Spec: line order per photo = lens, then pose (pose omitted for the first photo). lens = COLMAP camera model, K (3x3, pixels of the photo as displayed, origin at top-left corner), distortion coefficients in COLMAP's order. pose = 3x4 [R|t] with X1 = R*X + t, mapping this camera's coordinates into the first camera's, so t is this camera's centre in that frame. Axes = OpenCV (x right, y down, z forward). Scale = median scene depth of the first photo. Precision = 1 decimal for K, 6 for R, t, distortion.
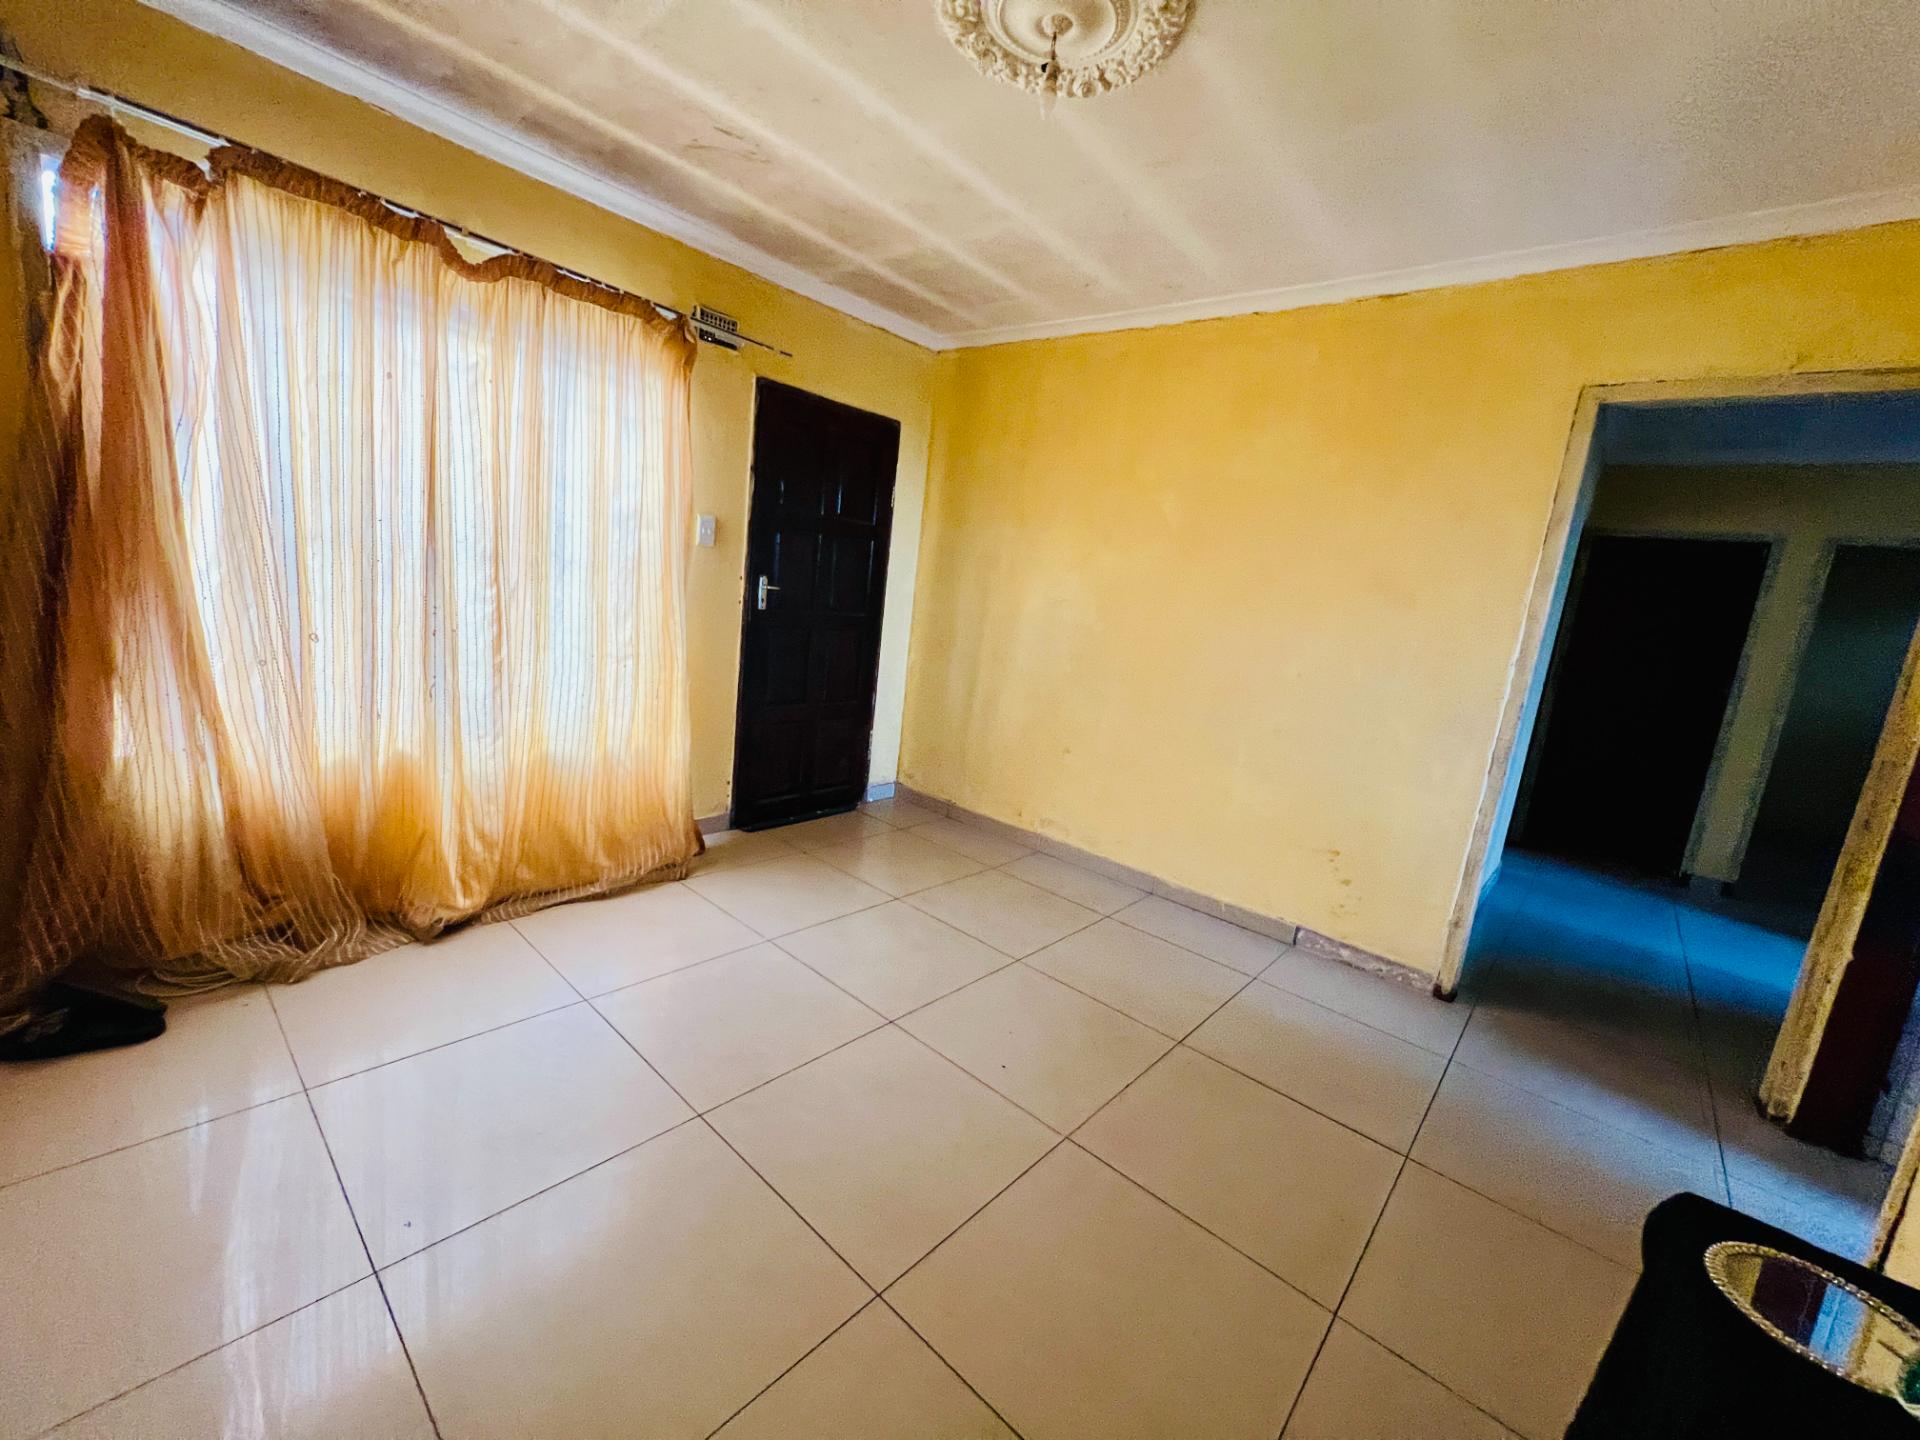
lens RADIAL K [[768.7, 0, 960.0], [0, 768.7, 720.0], [0, 0, 1]] dist [-0.000004, 0.000028]
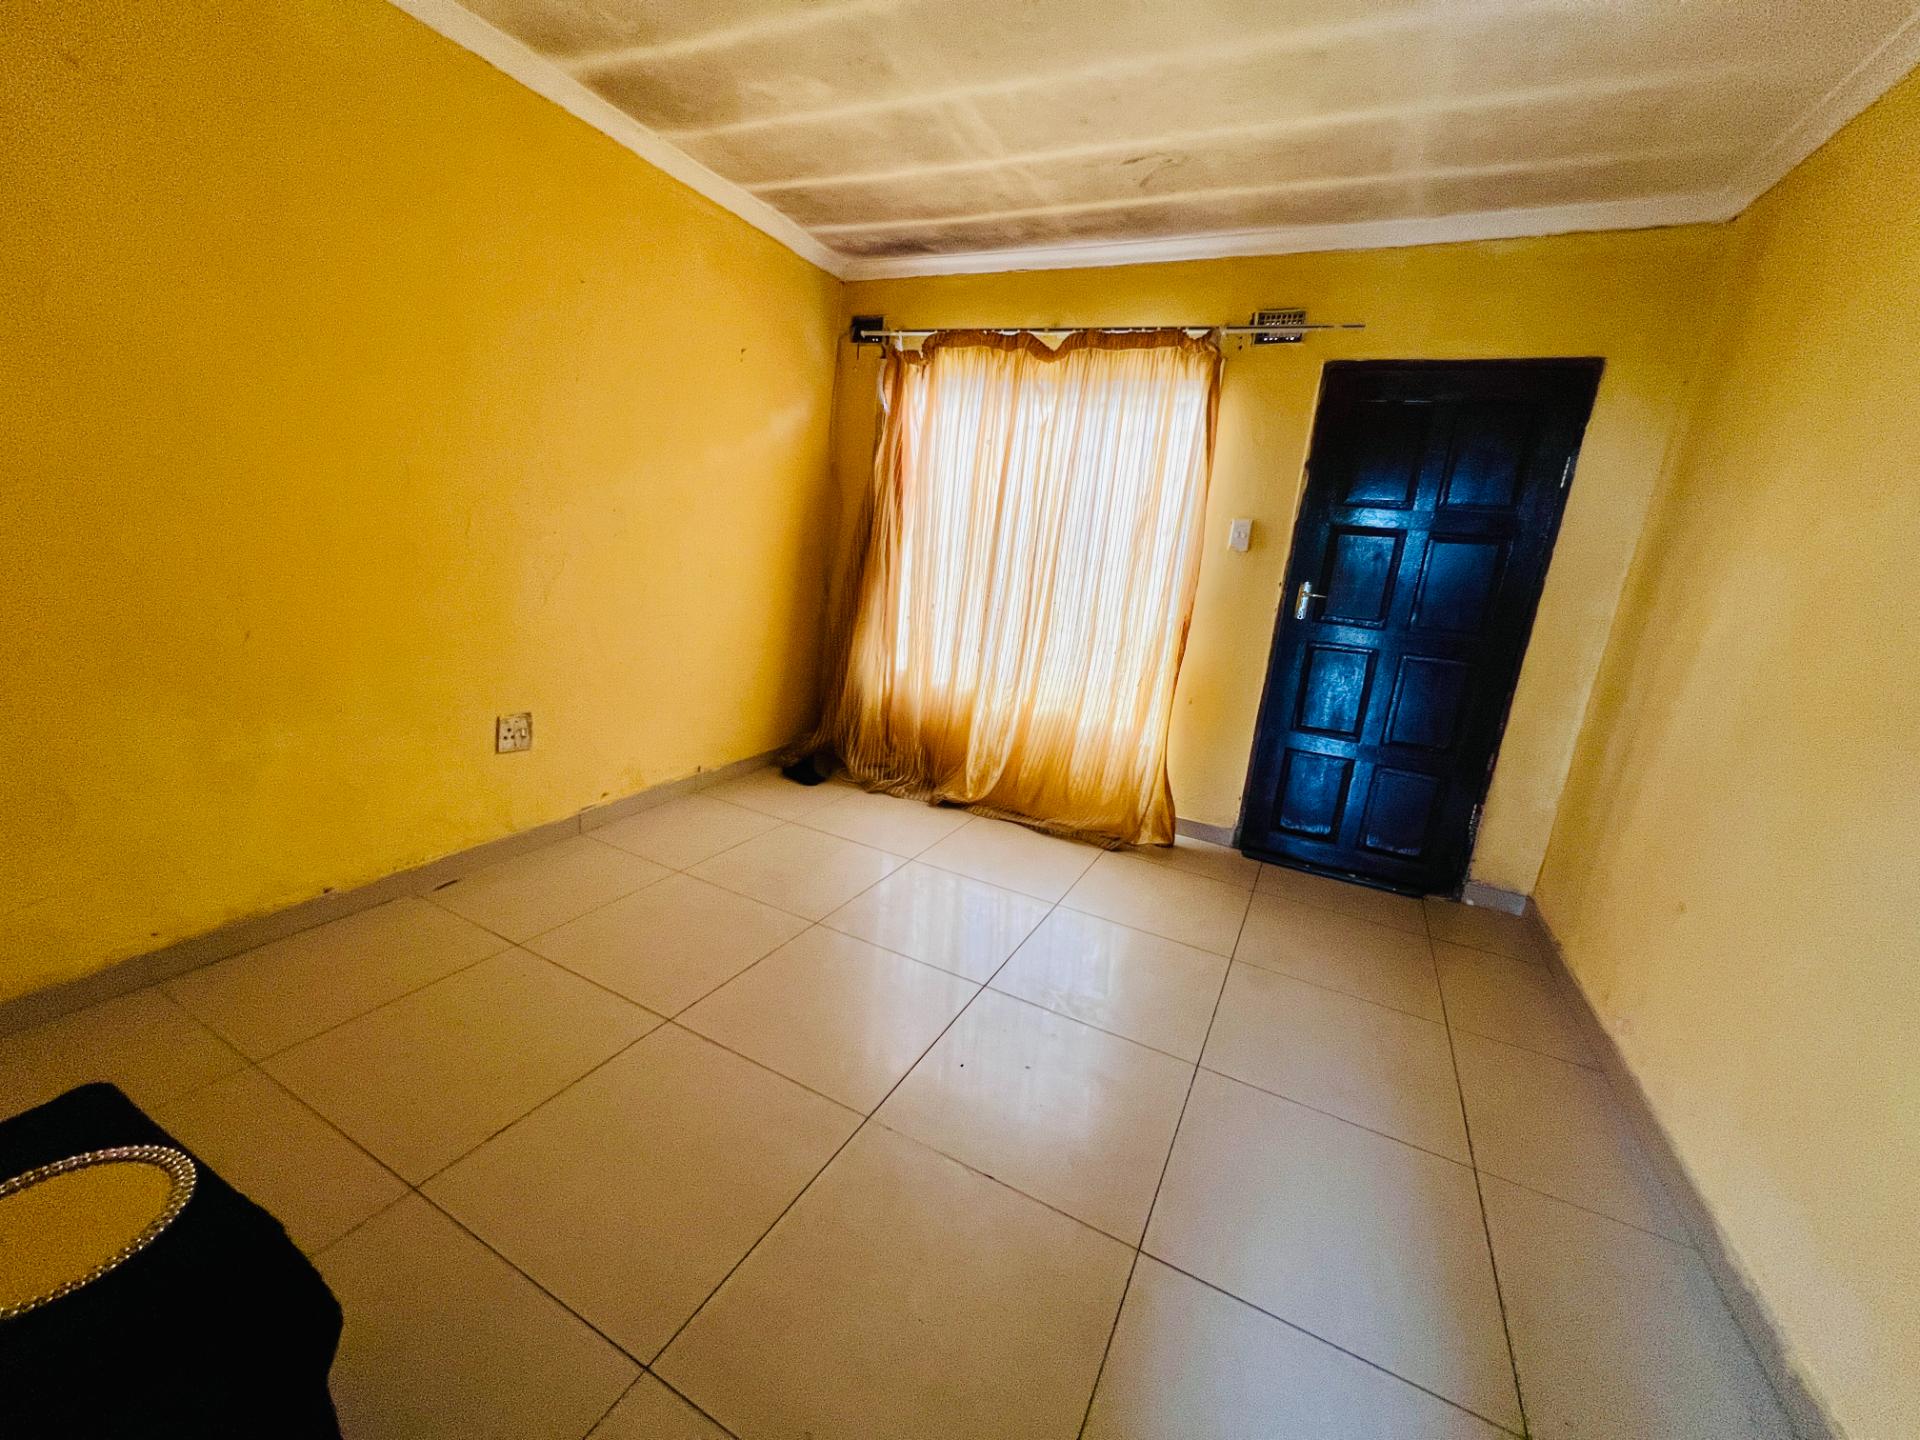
lens RADIAL K [[774.9, 0, 960.0], [0, 774.9, 720.0], [0, 0, 1]] dist [0.009538, 0.000251]
pose [[0.254720, 0.146006, -0.955929, 0.668605], [-0.232676, 0.968748, 0.085964, -0.019681], [0.938605, 0.200525, 0.280732, 0.499847]]
